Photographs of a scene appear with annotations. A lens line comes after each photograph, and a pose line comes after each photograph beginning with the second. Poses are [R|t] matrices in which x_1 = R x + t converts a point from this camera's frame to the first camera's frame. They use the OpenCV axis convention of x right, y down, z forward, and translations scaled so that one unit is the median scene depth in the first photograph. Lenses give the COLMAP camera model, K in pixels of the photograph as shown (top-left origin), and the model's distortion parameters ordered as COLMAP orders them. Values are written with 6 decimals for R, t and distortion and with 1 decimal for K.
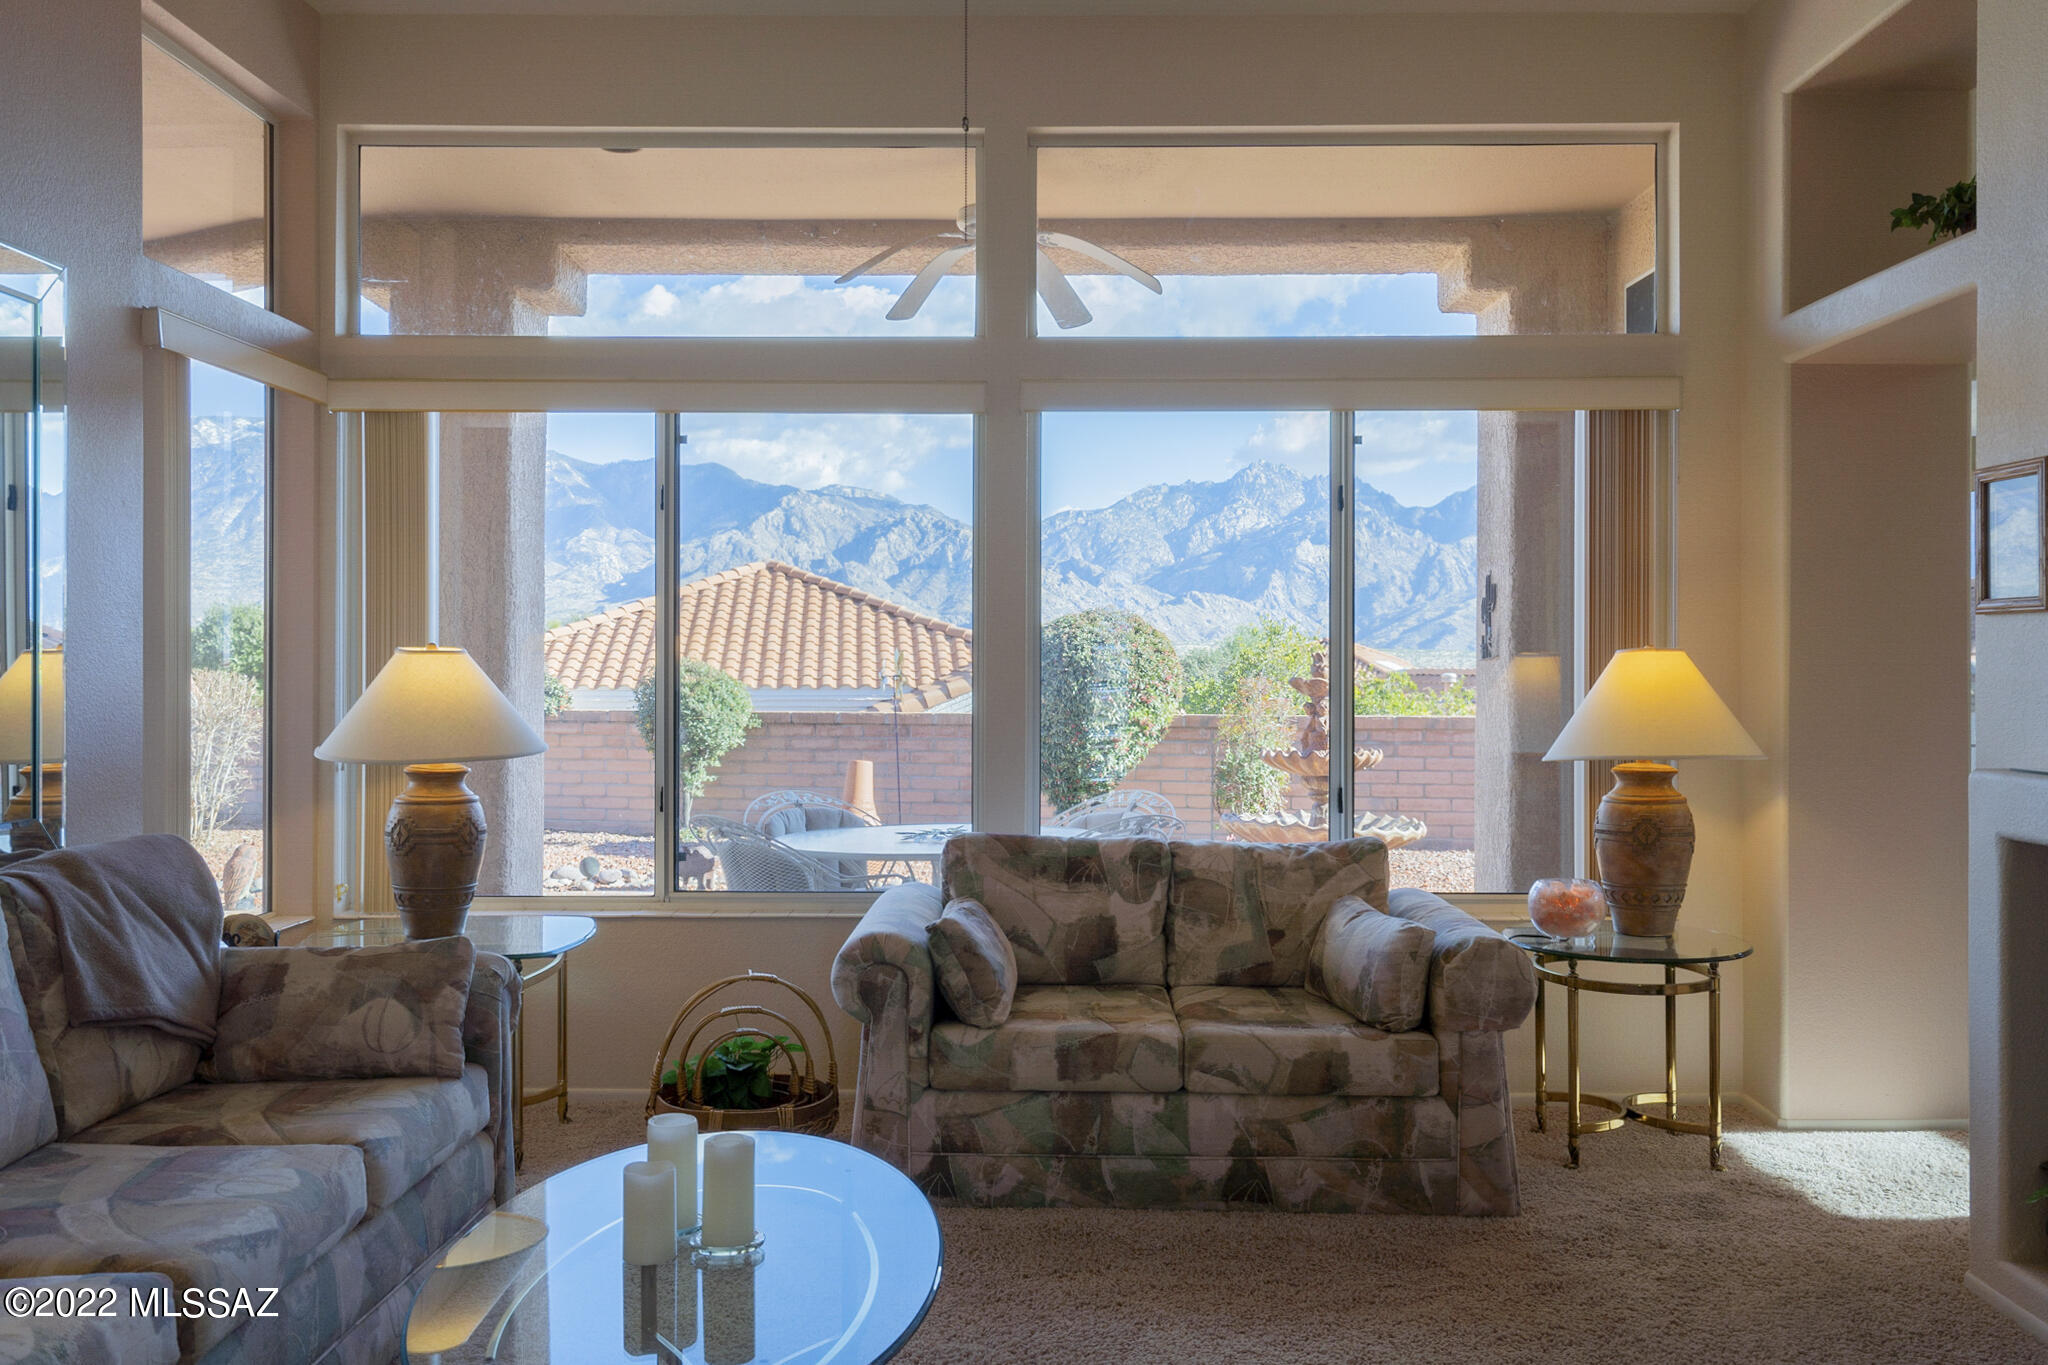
lens RADIAL K [[1717.5, 0, 1031.9], [0, 1717.5, 671.9], [0, 0, 1]] dist [0.002469, 0.000733]
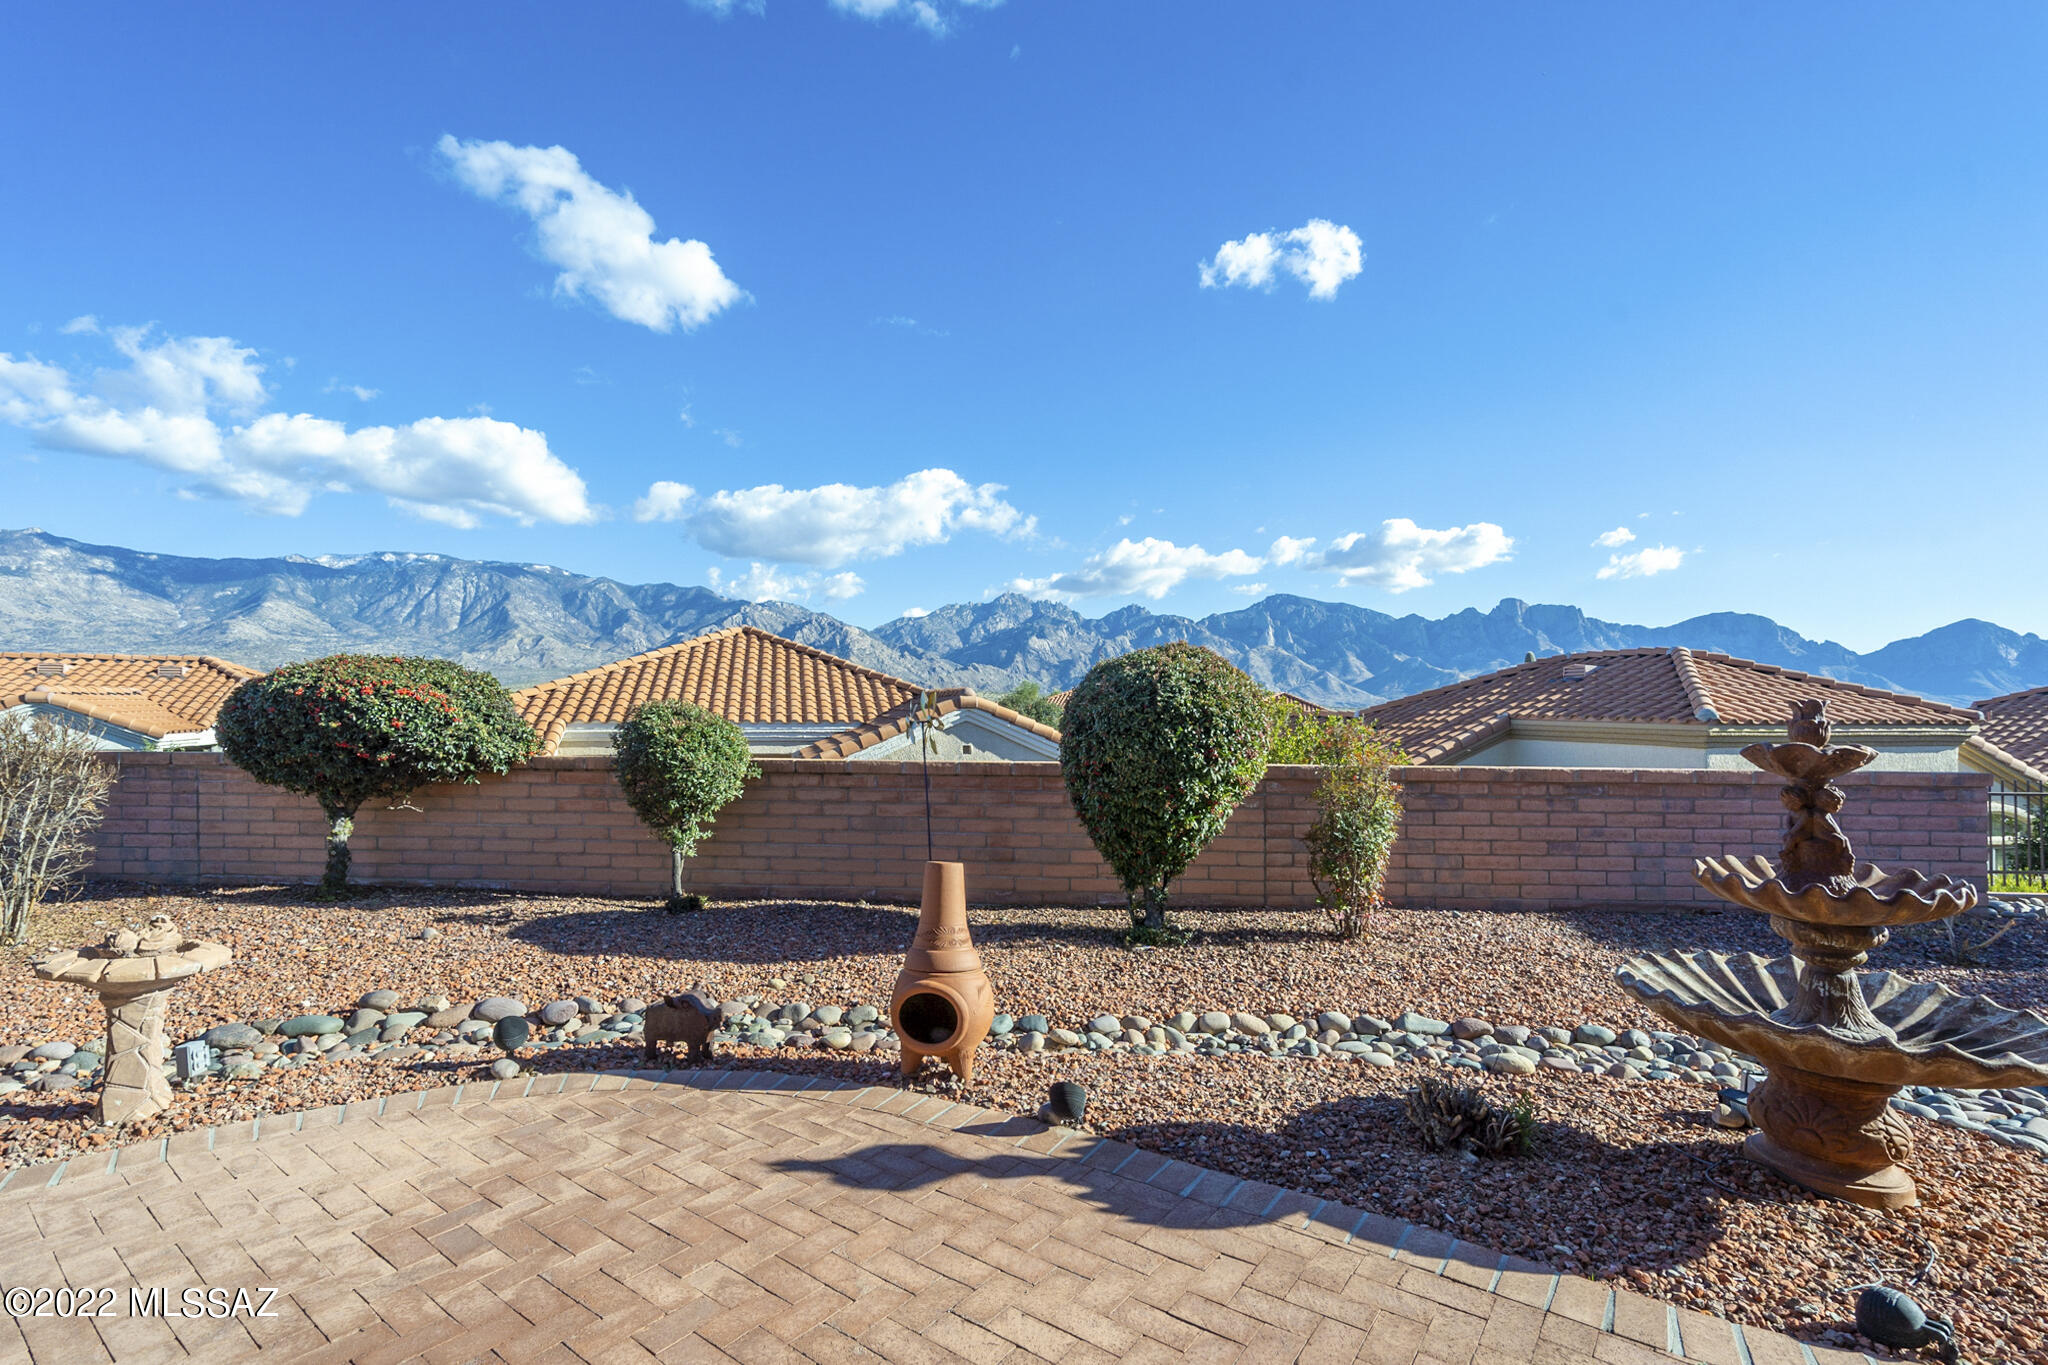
lens RADIAL K [[936.1, 0, 1016.6], [0, 936.1, 758.3], [0, 0, 1]] dist [-0.006094, 0.003021]
pose [[0.990112, -0.001826, 0.140268, -0.307046], [-0.005874, 0.998499, 0.054460, -0.017200], [-0.140157, -0.054746, 0.988615, 1.622061]]
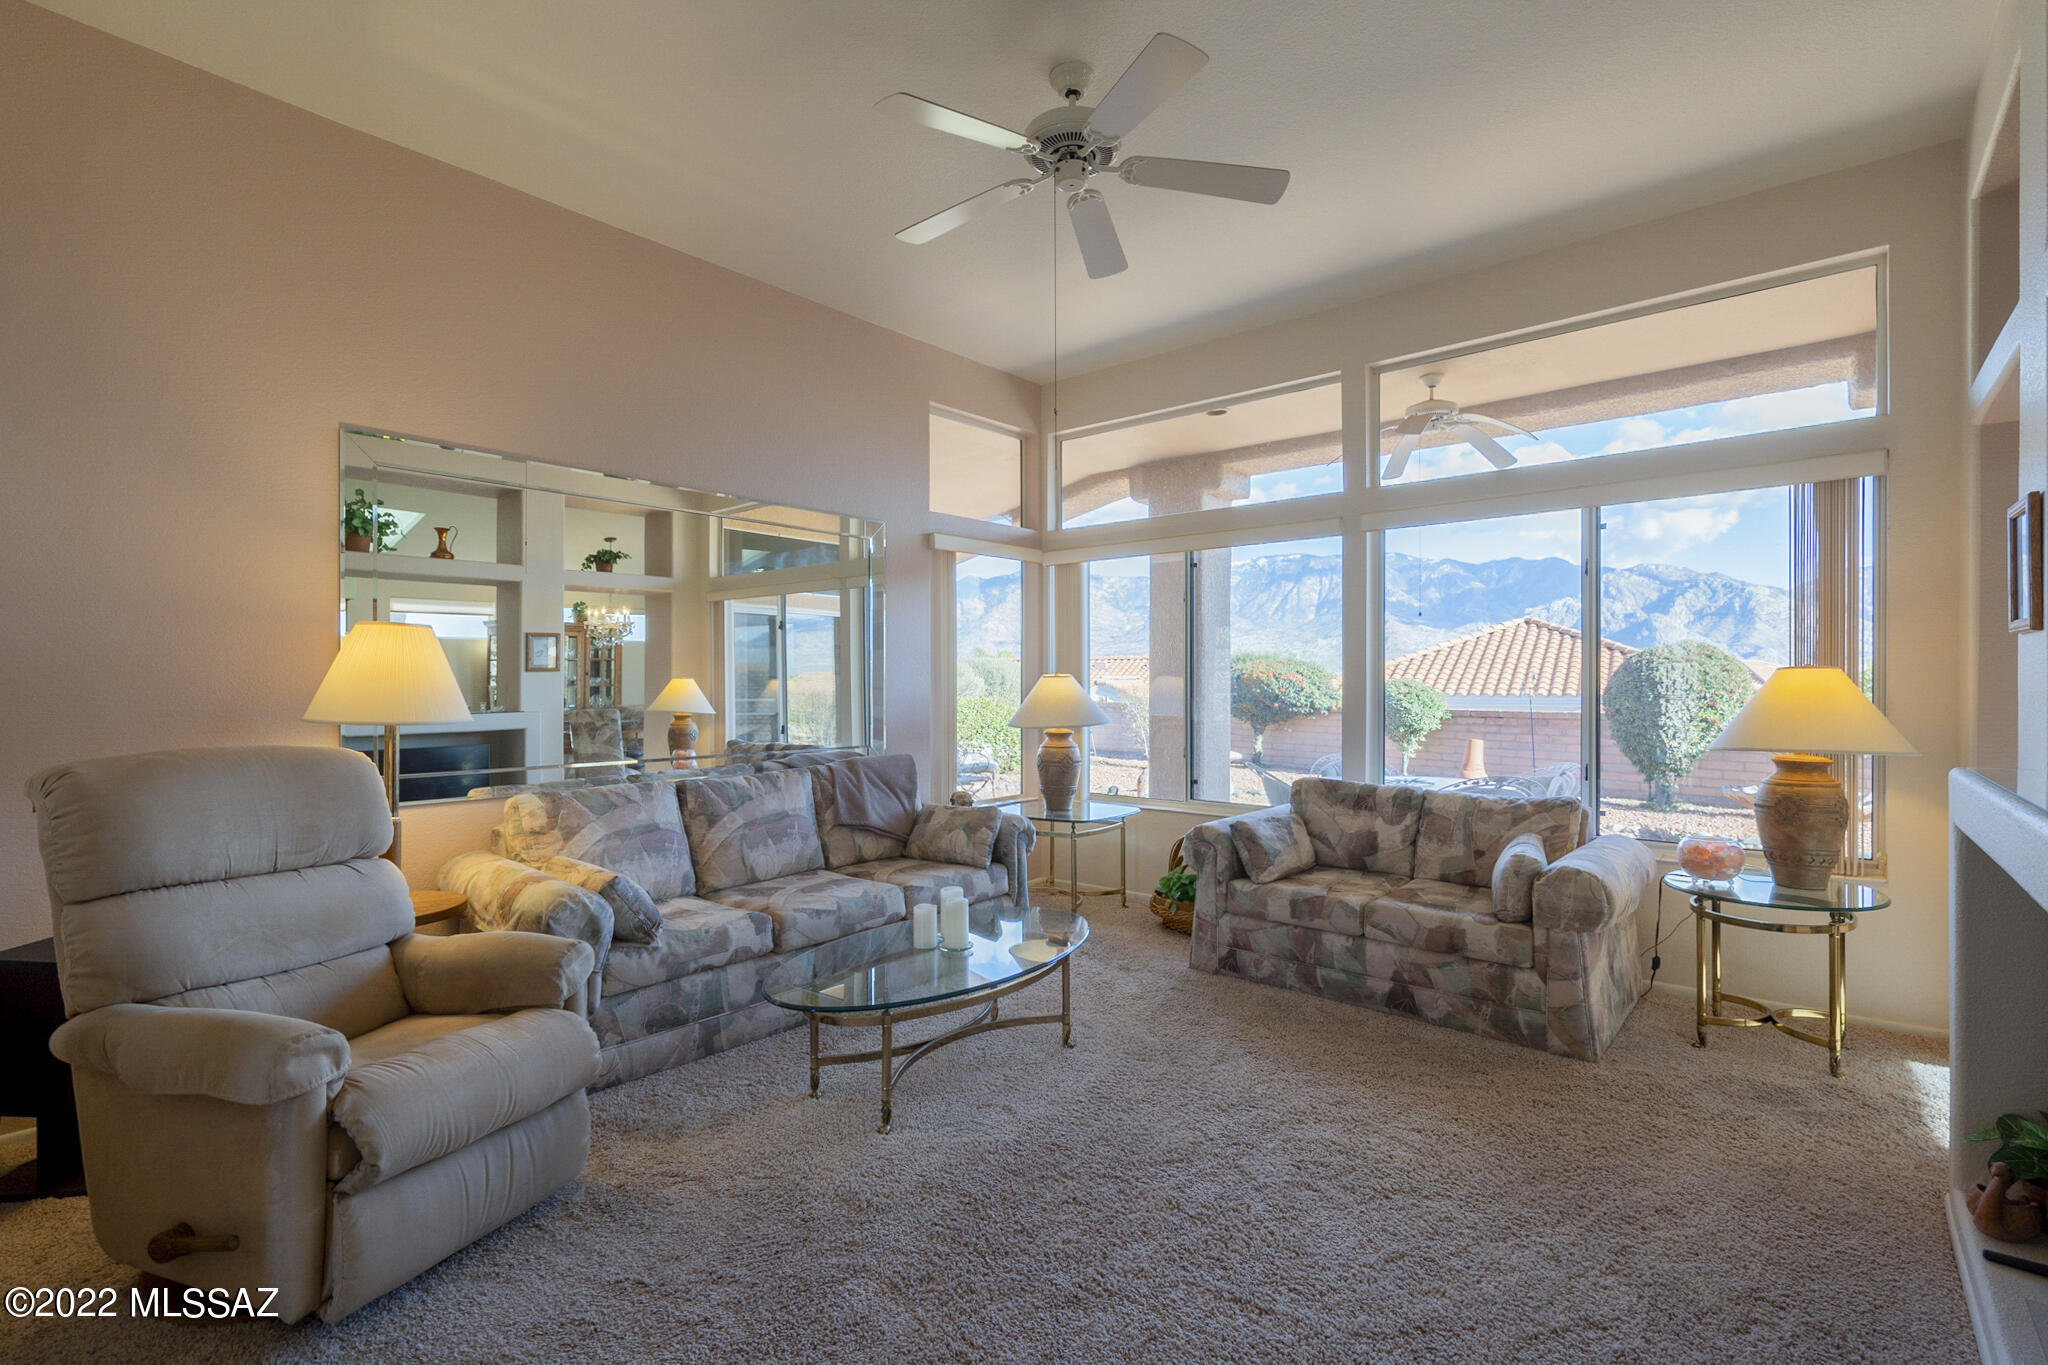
lens RADIAL K [[936.1, 0, 1015.6], [0, 936.1, 690.8], [0, 0, 1]] dist [-0.006094, 0.003021]
pose [[0.761397, 0.001431, -0.648284, 0.363657], [0.001859, 0.999989, 0.004390, 0.000650], [0.648283, -0.004548, 0.761386, 0.078676]]
